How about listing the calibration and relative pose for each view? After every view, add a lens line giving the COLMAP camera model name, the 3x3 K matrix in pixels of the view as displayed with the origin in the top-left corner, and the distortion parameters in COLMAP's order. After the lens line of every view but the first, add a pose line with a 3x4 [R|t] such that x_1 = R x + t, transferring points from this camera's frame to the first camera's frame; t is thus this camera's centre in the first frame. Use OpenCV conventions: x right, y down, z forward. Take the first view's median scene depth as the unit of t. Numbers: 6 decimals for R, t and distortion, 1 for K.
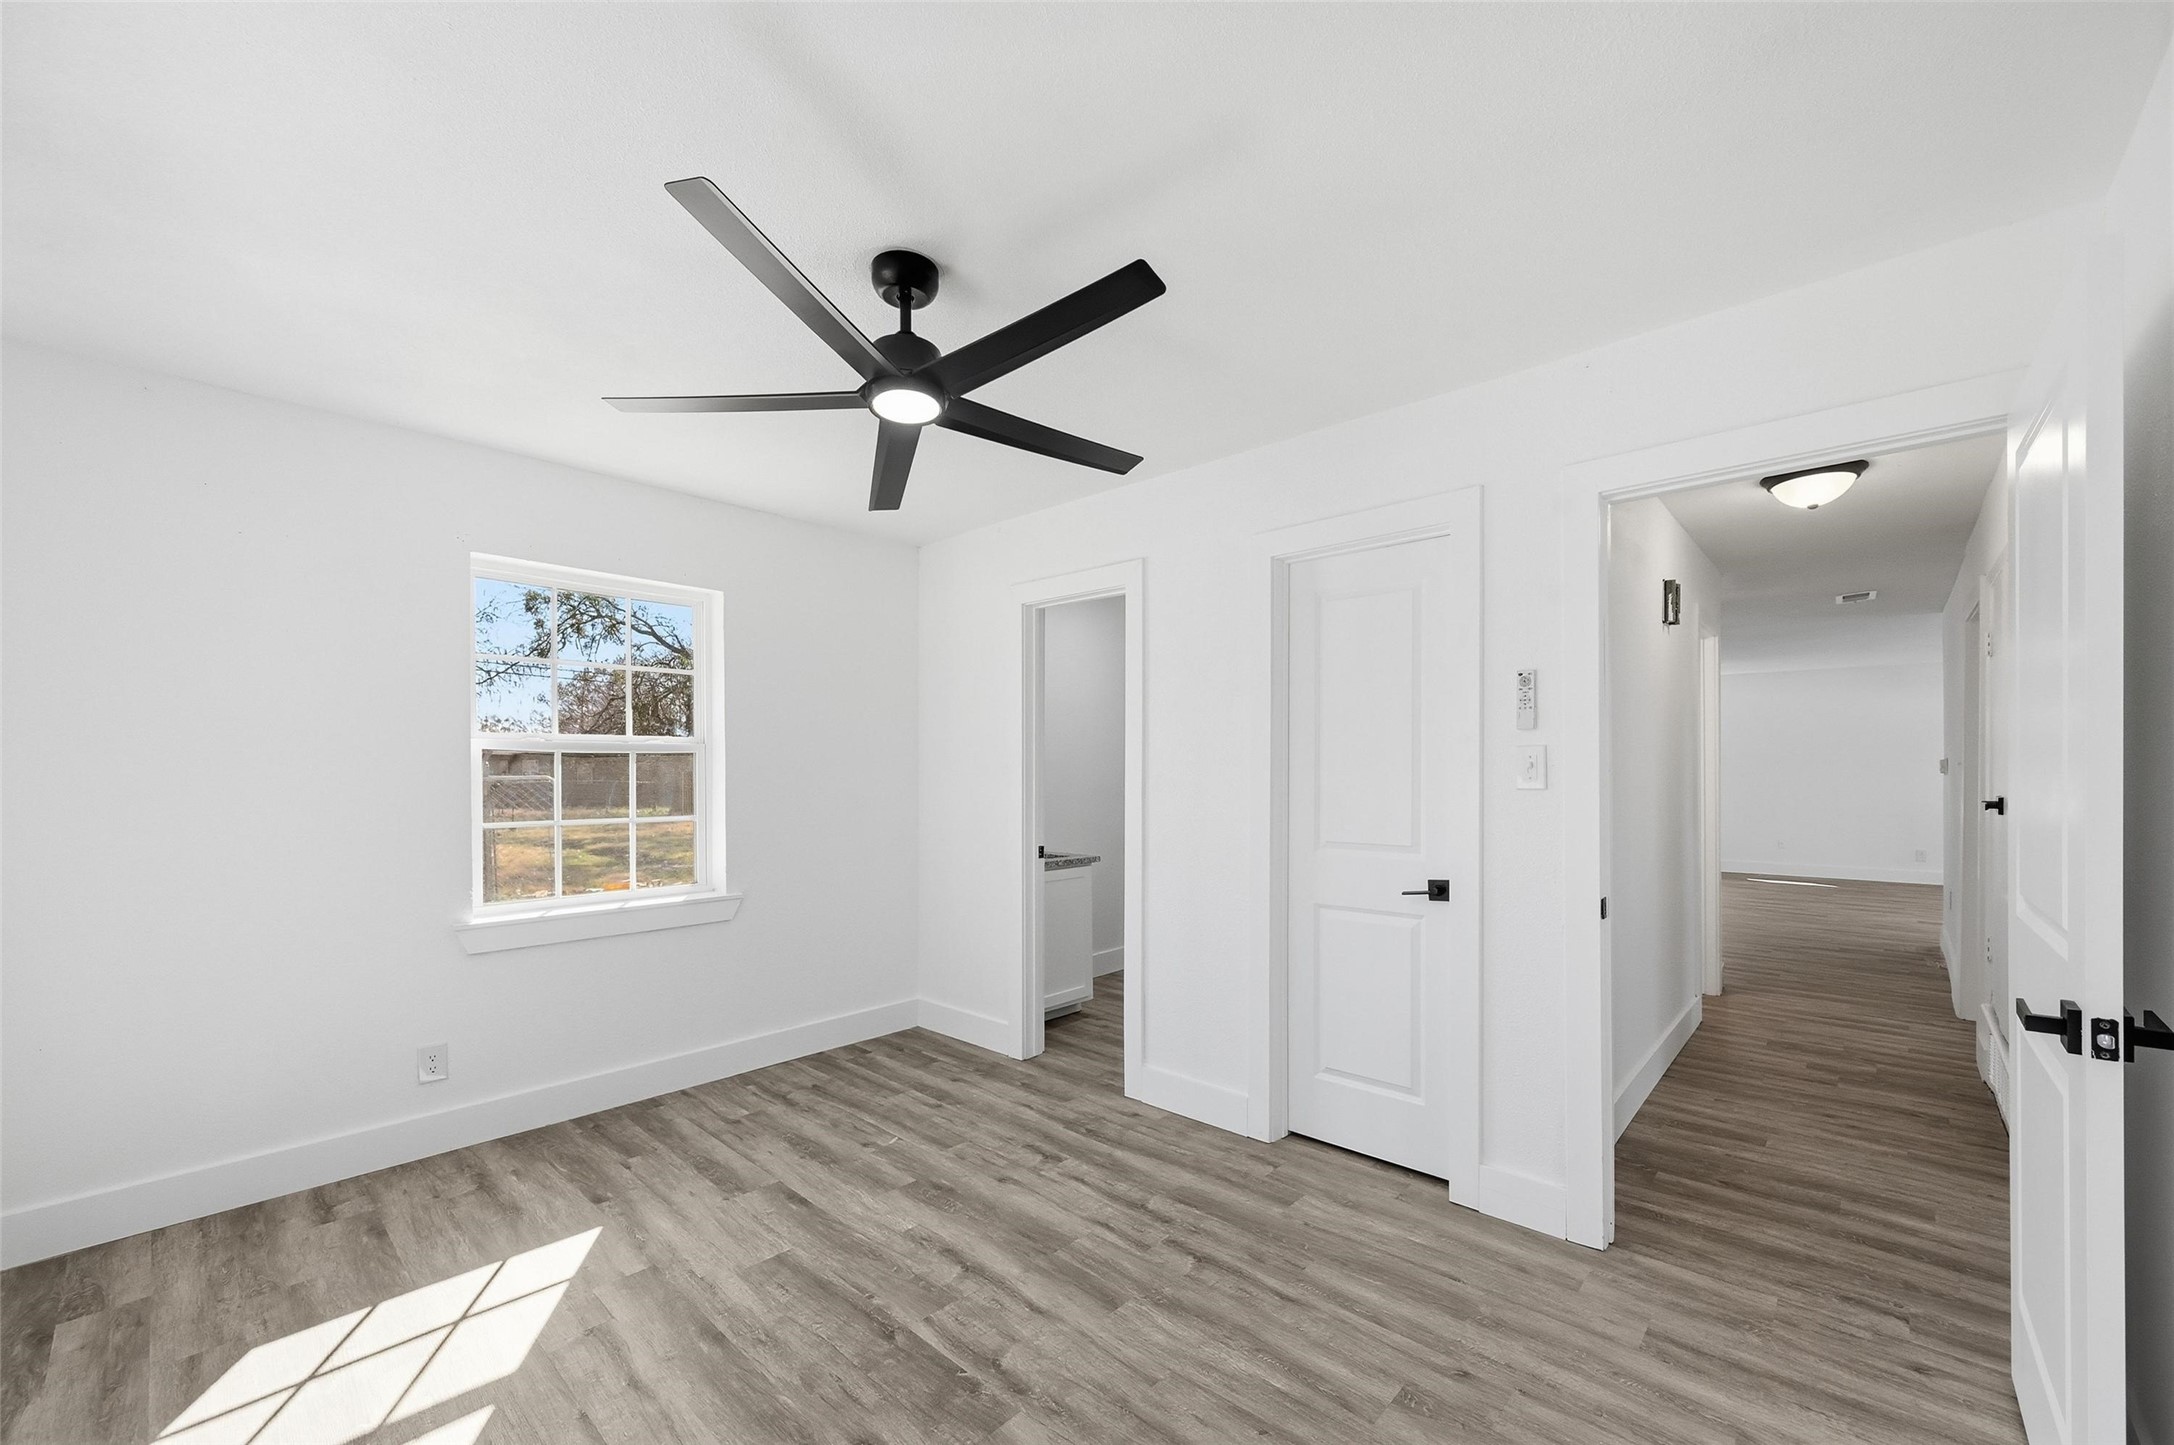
lens RADIAL K [[863.0, 0, 1097.2], [0, 863.0, 774.4], [0, 0, 1]] dist [-0.002250, 0.000618]
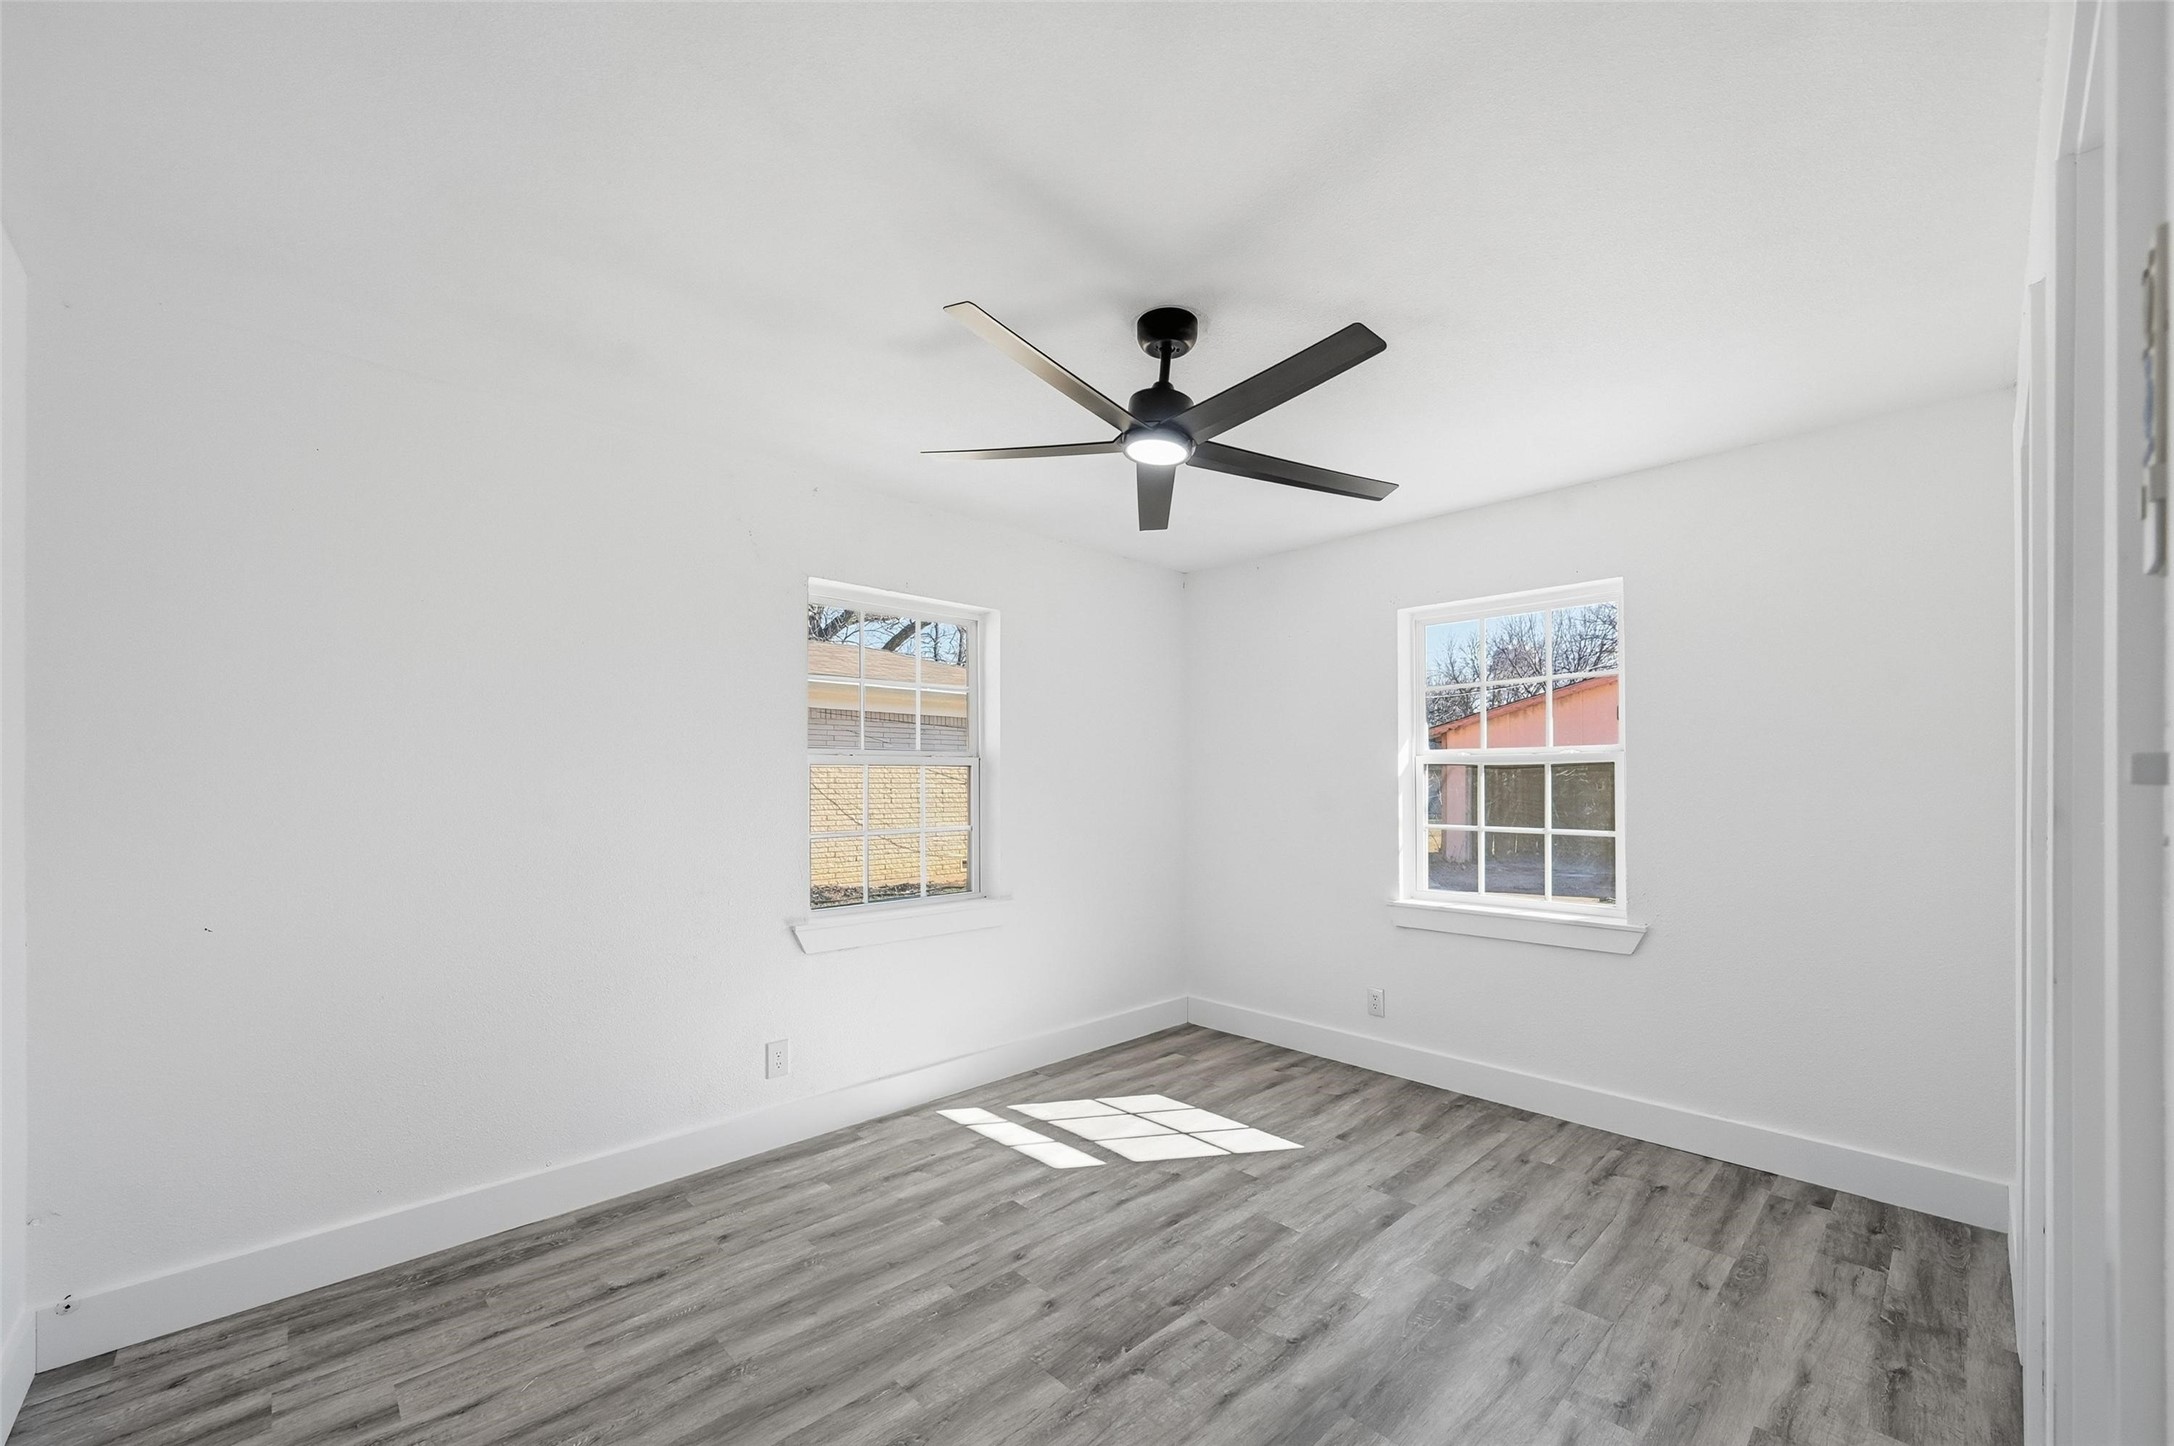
lens RADIAL K [[863.0, 0, 1112.7], [0, 863.0, 774.8], [0, 0, 1]] dist [-0.002250, 0.000618]
pose [[-0.059126, -0.005605, -0.998235, 0.648996], [-0.002622, 0.999982, -0.005459, -0.006909], [0.998247, 0.002295, -0.059139, 0.744837]]
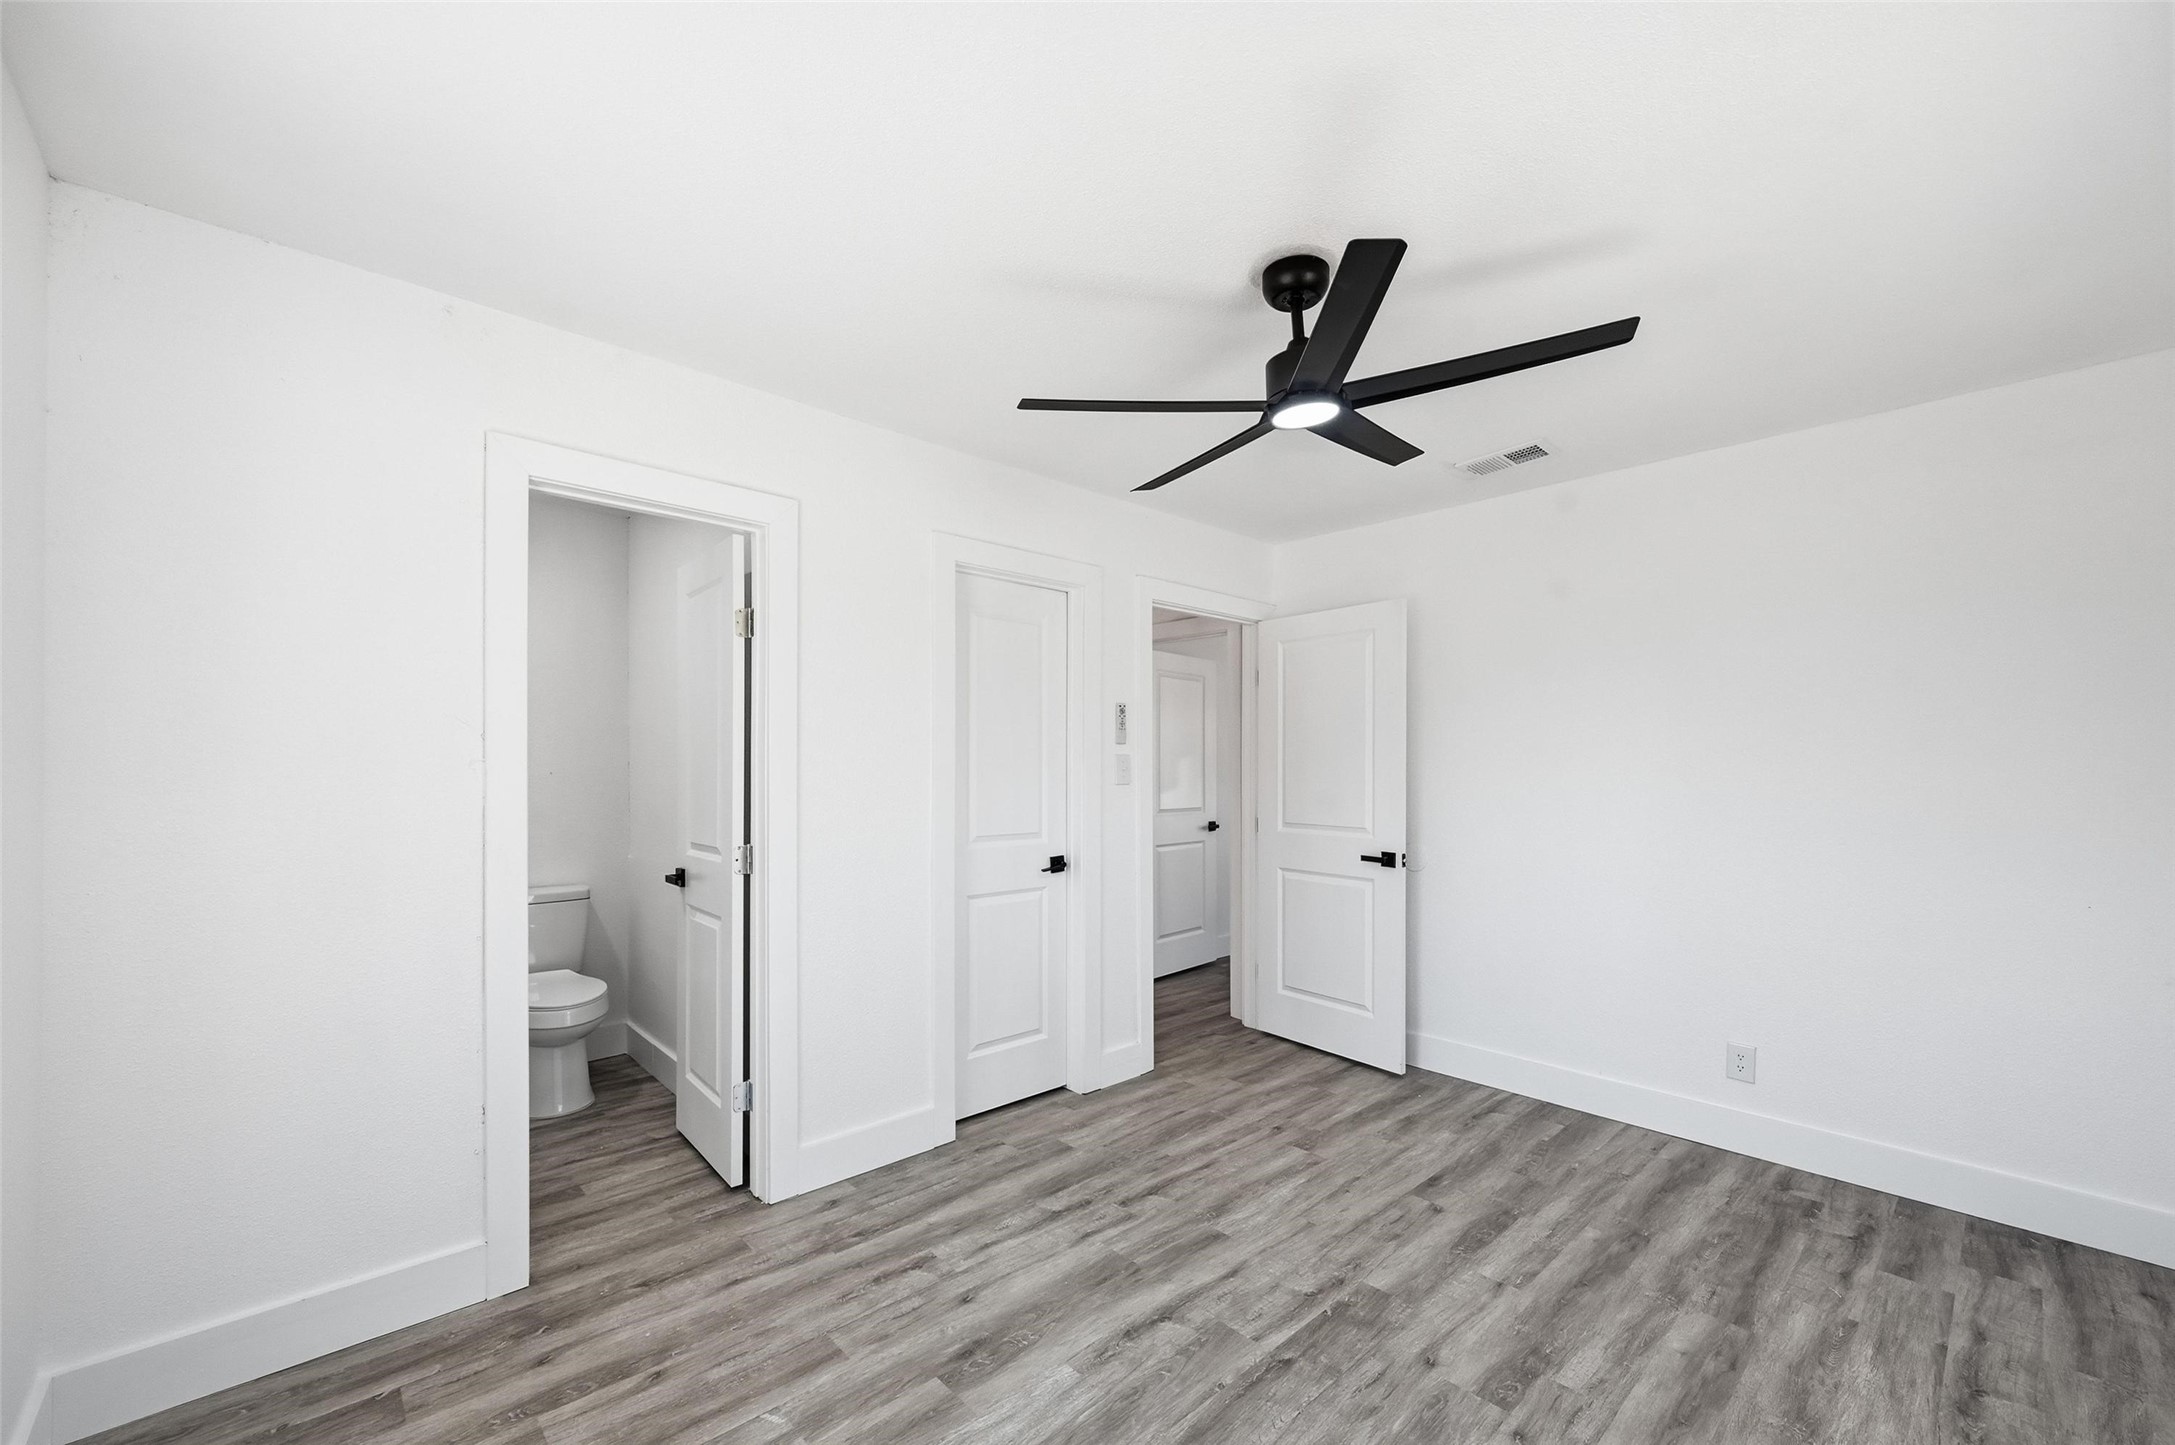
lens RADIAL K [[863.4, 0, 1123.4], [0, 863.4, 770.3], [0, 0, 1]] dist [-0.002250, 0.000618]
pose [[0.066728, 0.000660, 0.997771, -0.917663], [0.002938, 0.999995, -0.000858, -0.004996], [-0.997767, 0.002989, 0.066726, 0.845307]]
